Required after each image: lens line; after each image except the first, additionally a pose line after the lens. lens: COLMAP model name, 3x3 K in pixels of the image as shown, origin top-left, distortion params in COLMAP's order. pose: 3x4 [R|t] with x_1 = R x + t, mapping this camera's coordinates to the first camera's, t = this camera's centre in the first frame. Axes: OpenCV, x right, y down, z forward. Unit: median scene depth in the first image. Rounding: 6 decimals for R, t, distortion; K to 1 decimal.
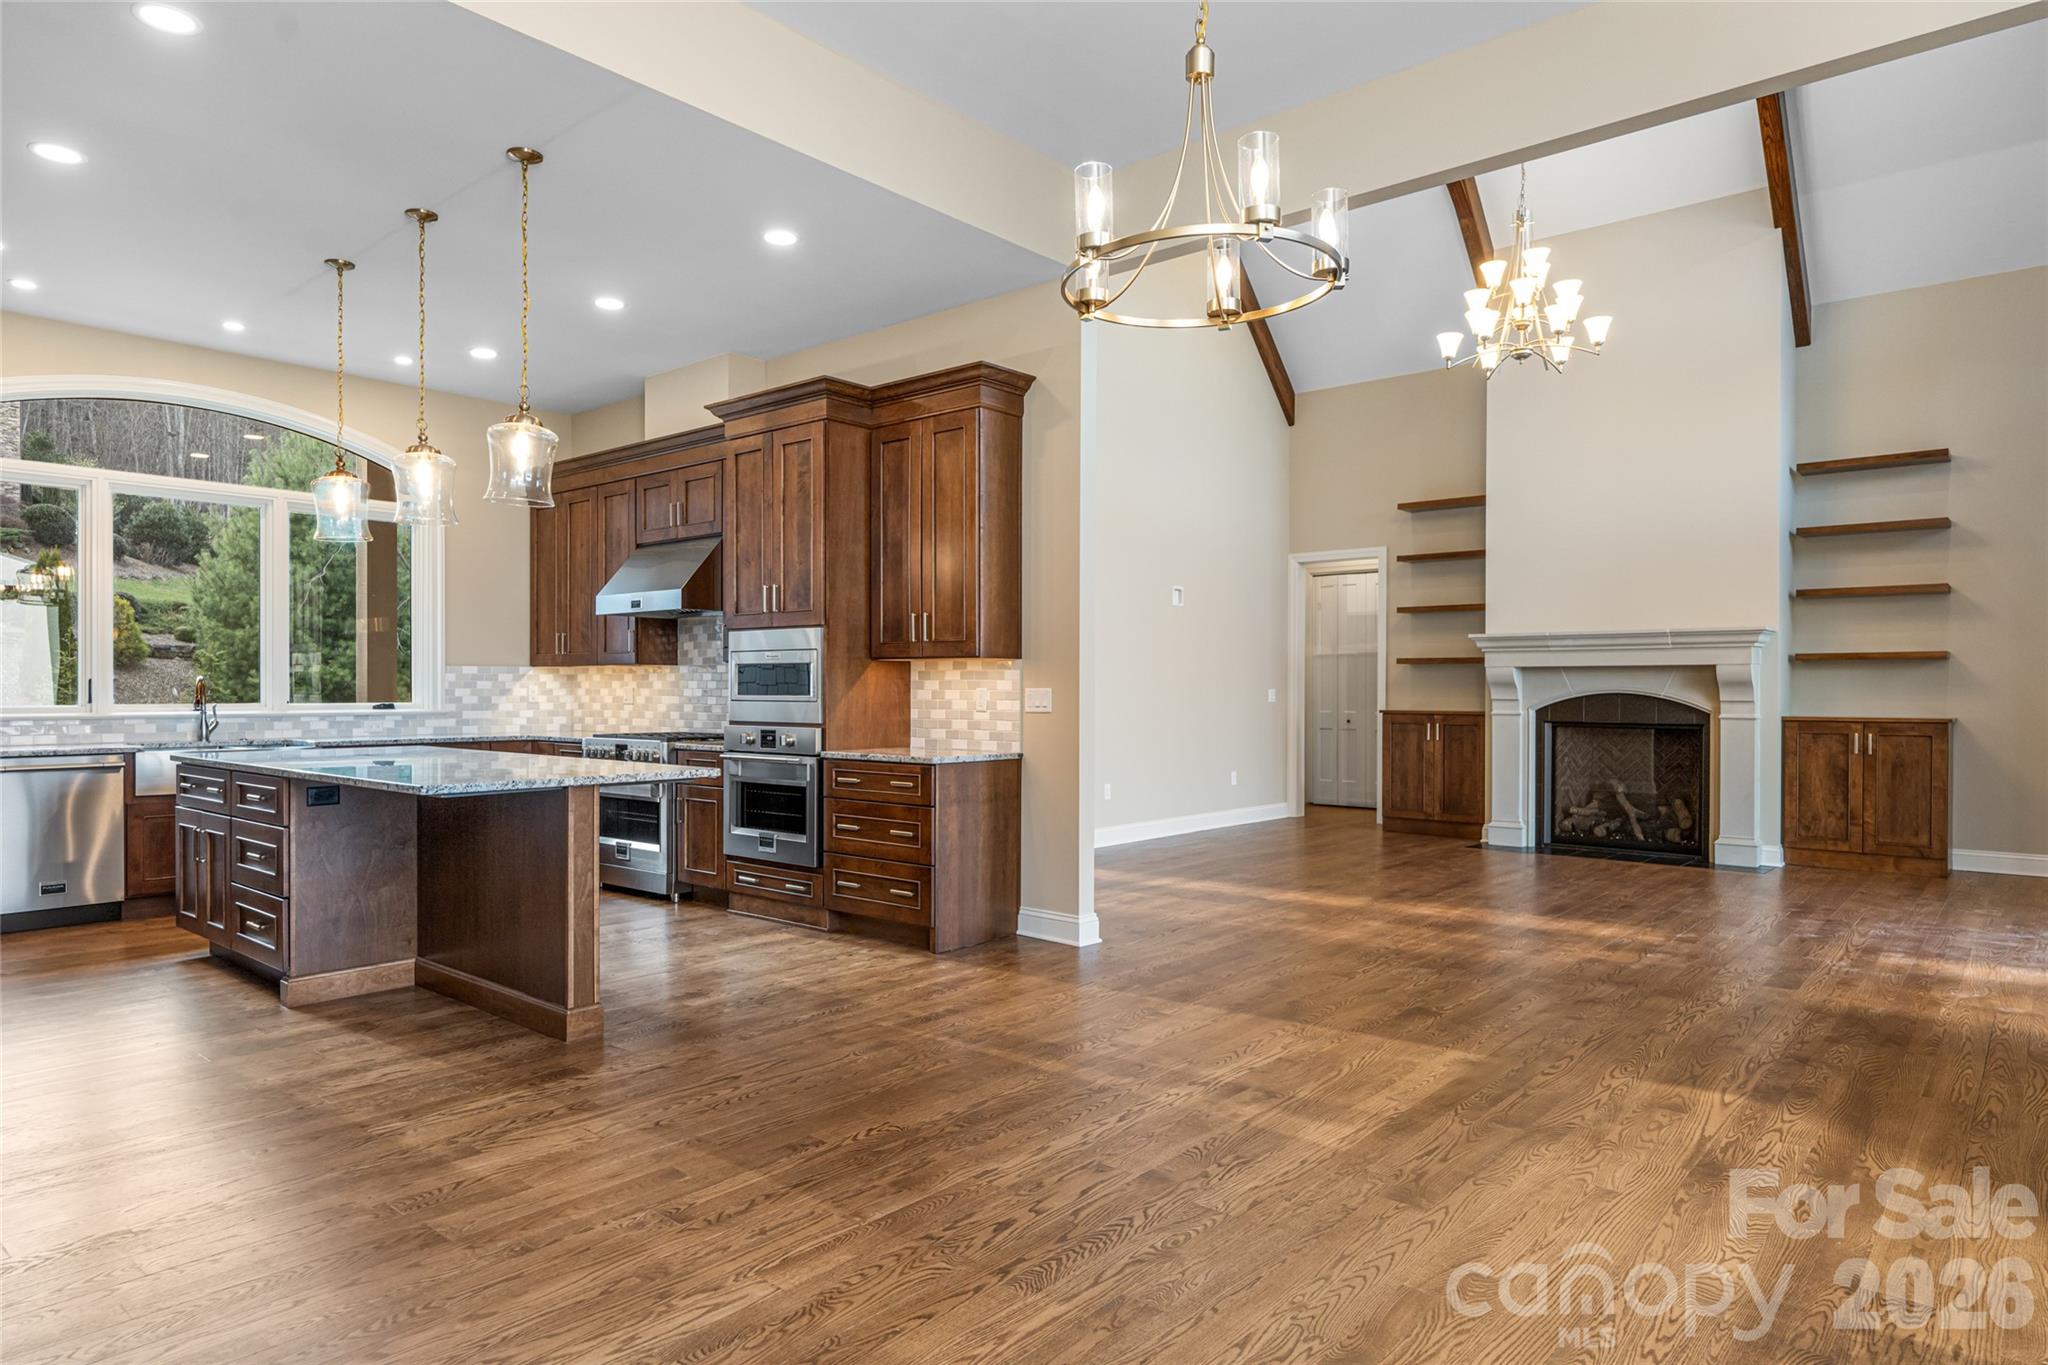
lens RADIAL K [[1209.3, 0, 979.4], [0, 1209.3, 690.9], [0, 0, 1]] dist [0.012791, 0.001411]
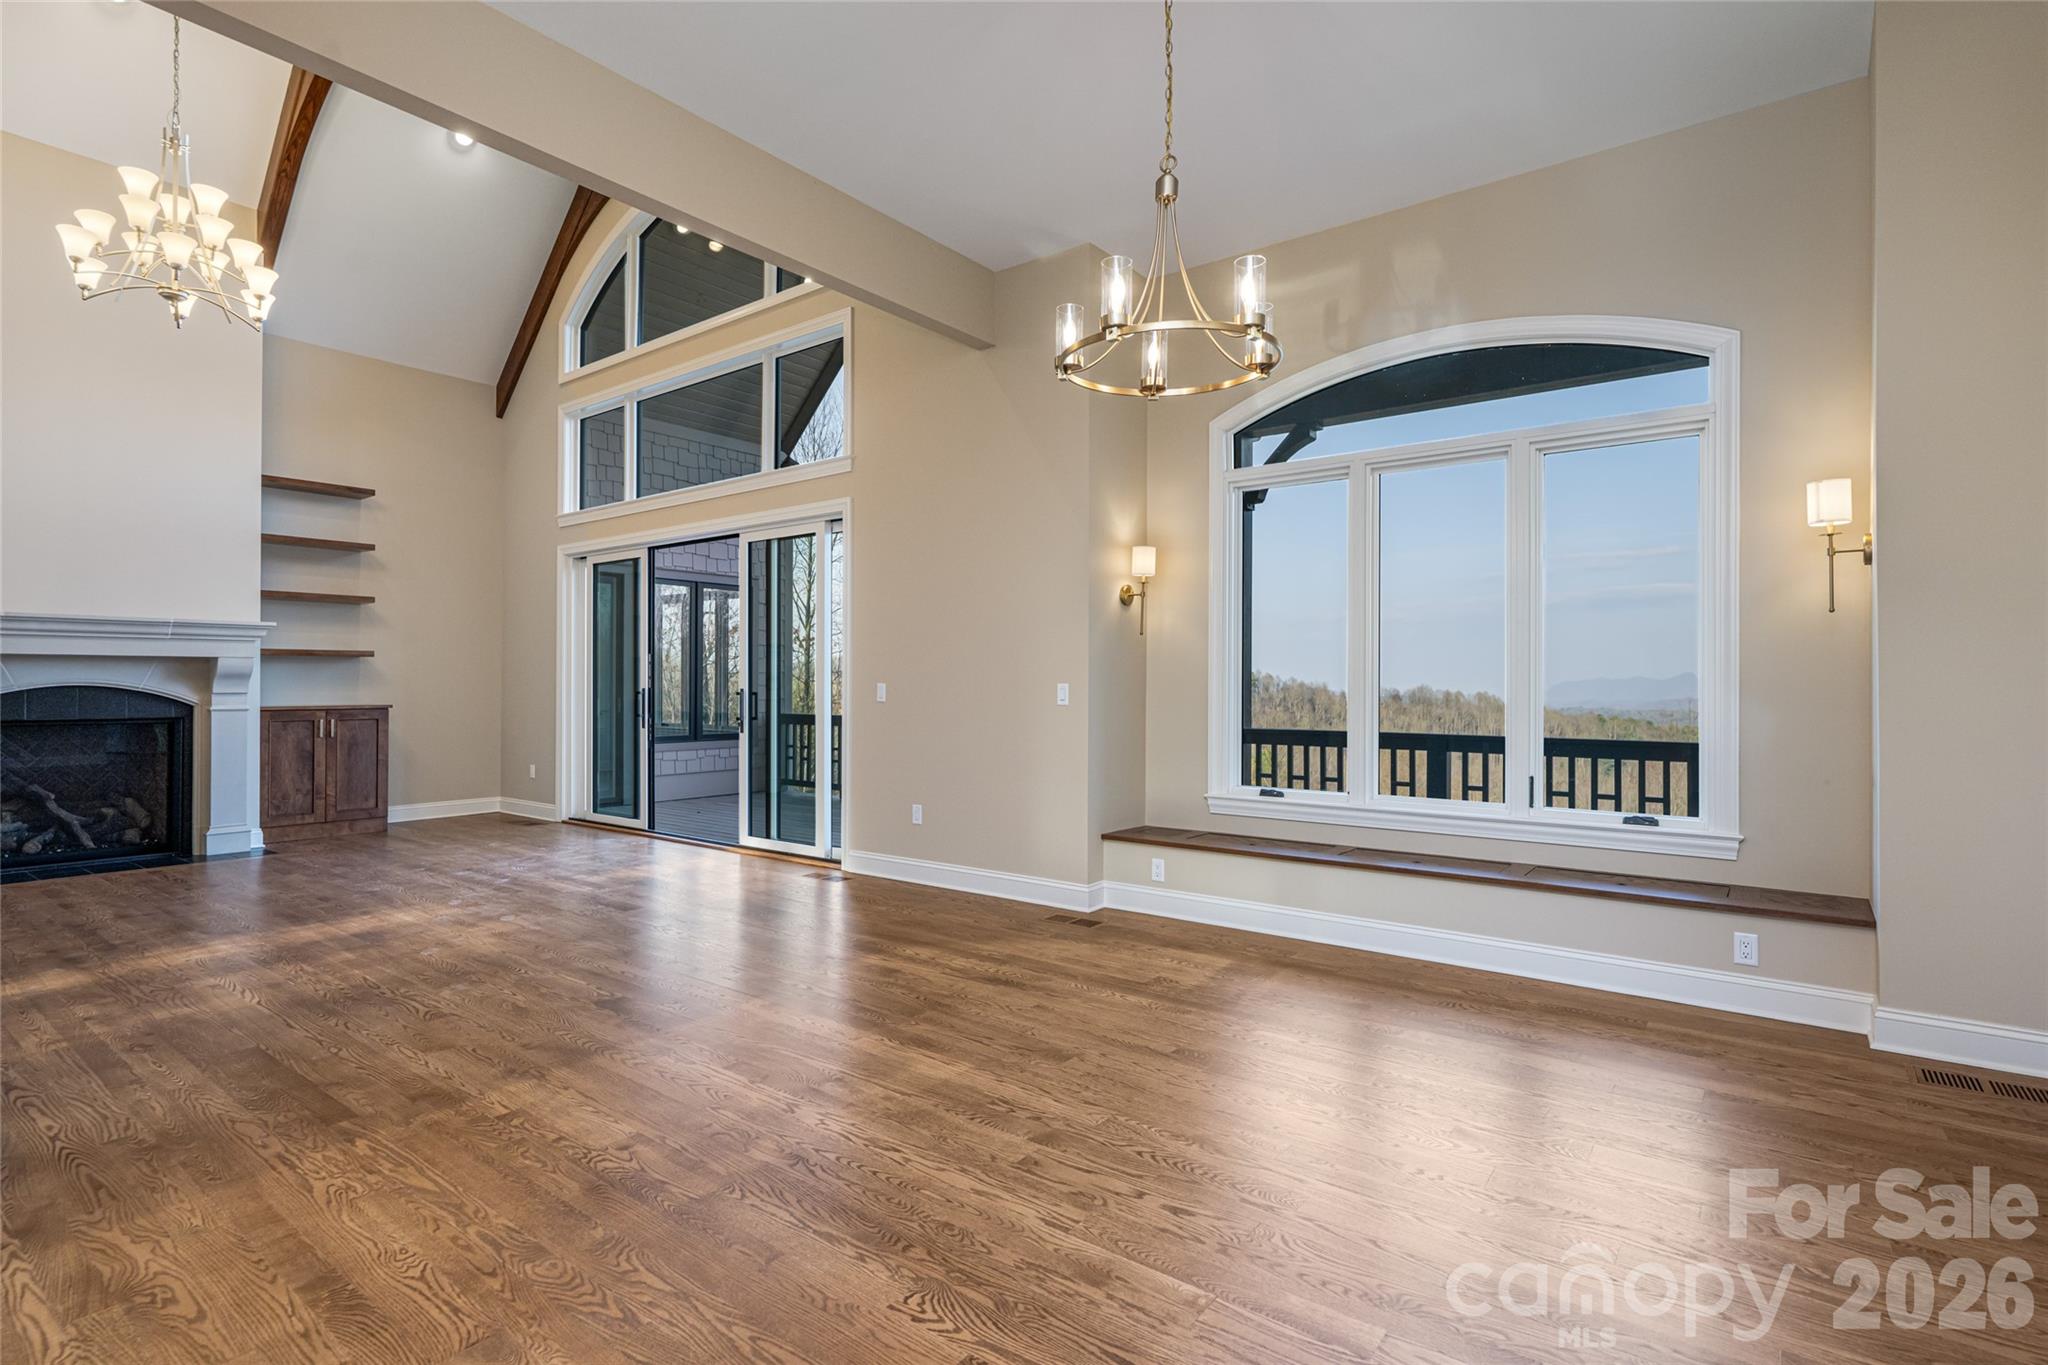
lens RADIAL K [[991.3, 0, 1020.8], [0, 991.3, 679.1], [0, 0, 1]] dist [0.001235, 0.001487]
pose [[-0.073377, 0.001936, 0.997302, -0.277982], [-0.000619, 0.999998, -0.001987, -0.002348], [-0.997304, -0.000763, -0.073375, 0.411632]]
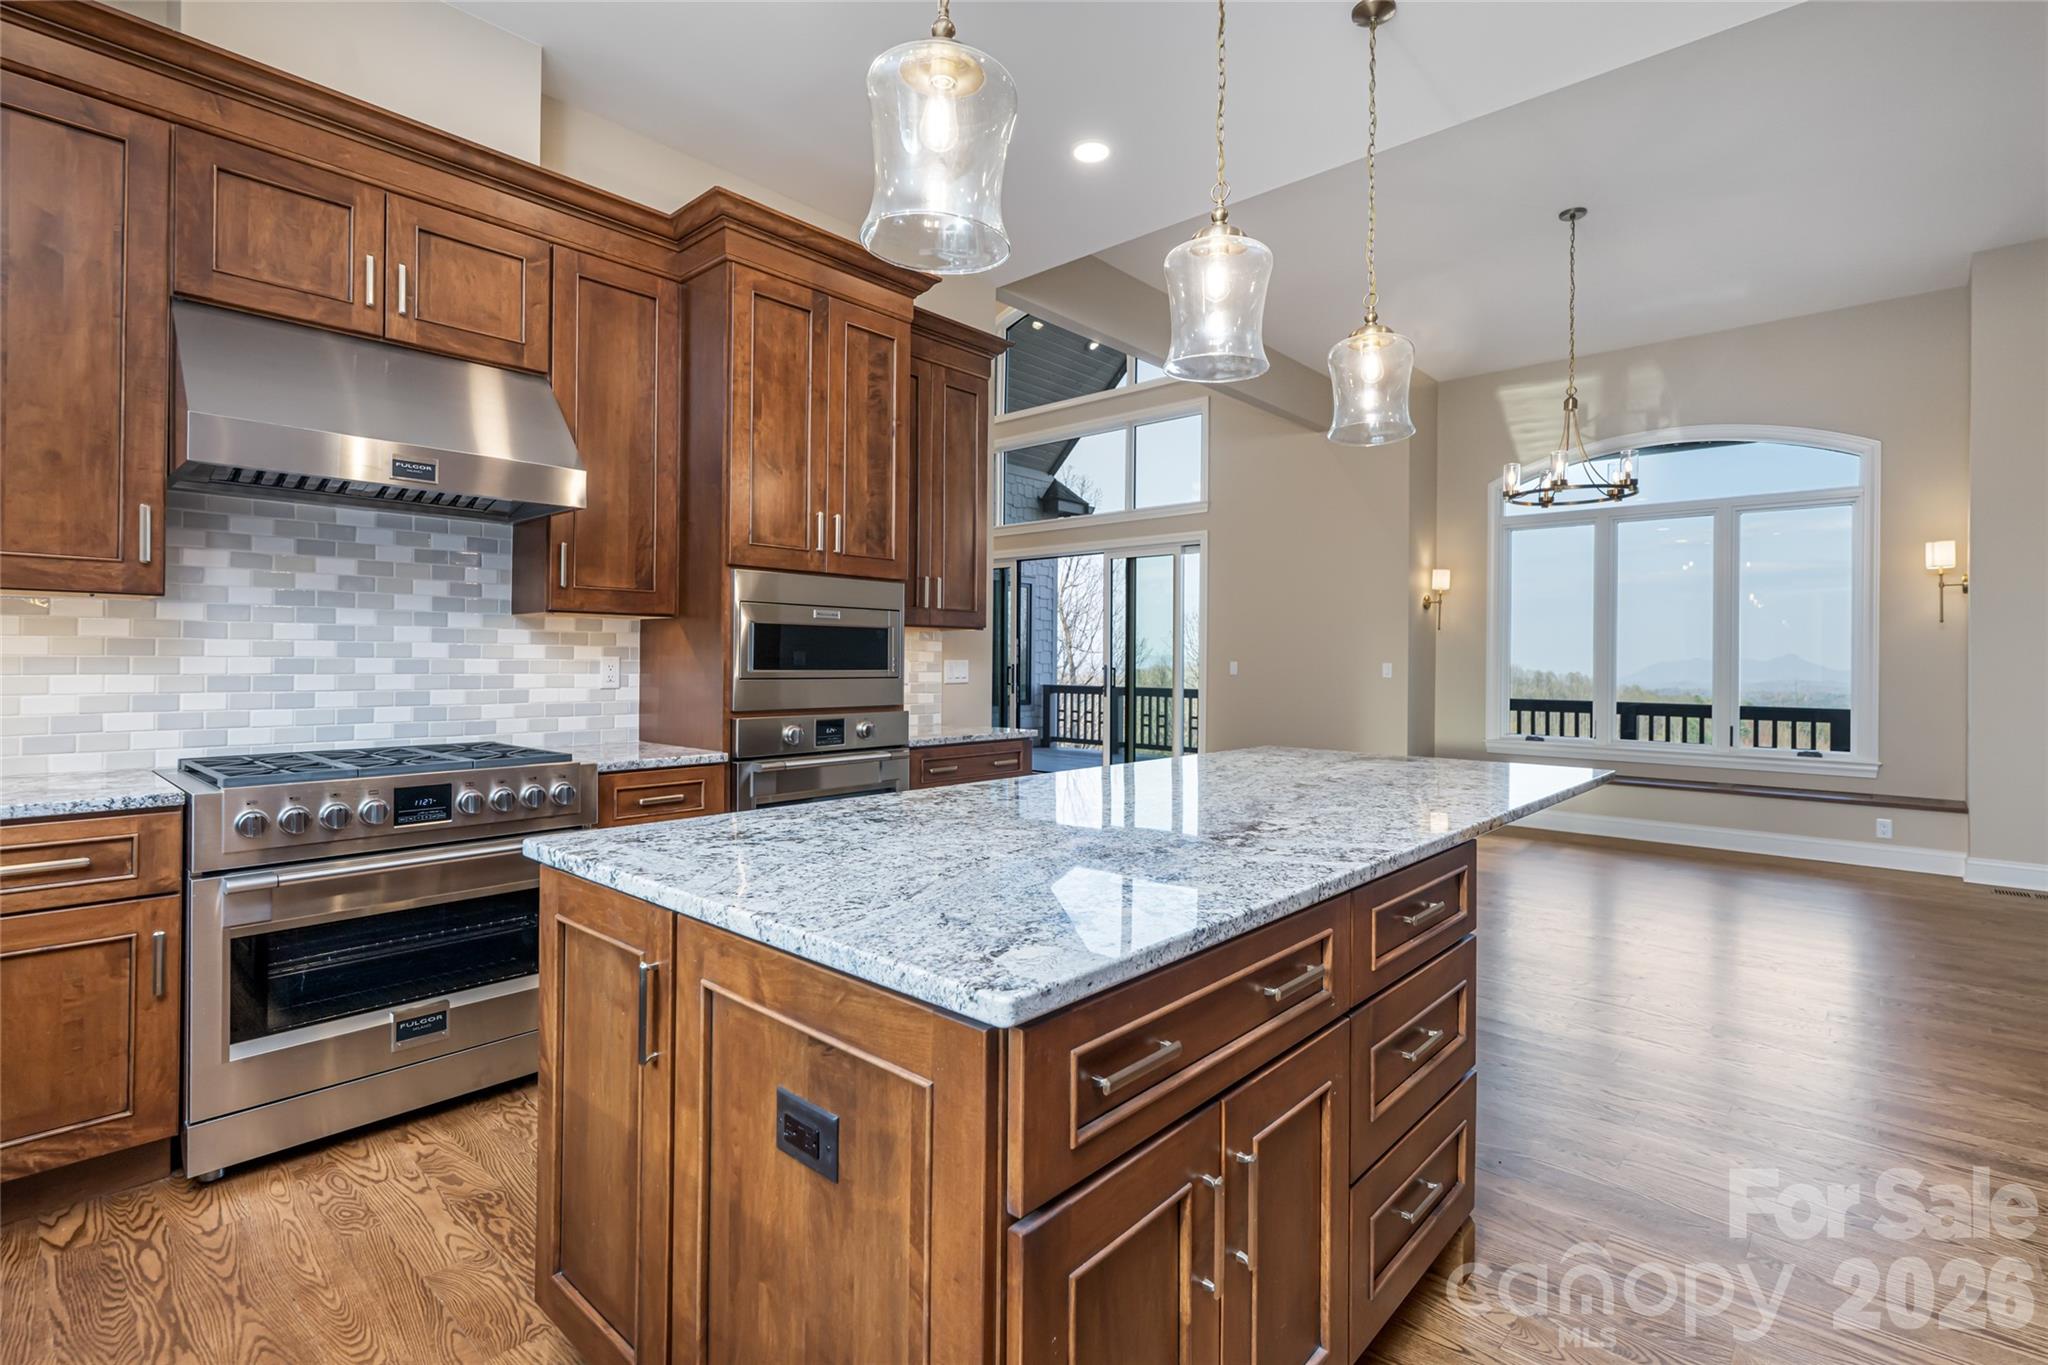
lens RADIAL K [[950.9, 0, 1062.9], [0, 950.9, 655.8], [0, 0, 1]] dist [0.013189, -0.000255]
pose [[-0.015784, 0.002214, 0.999873, -0.583723], [-0.006882, 0.999974, -0.002323, -0.003439], [-0.999852, -0.006918, -0.015769, 0.698174]]
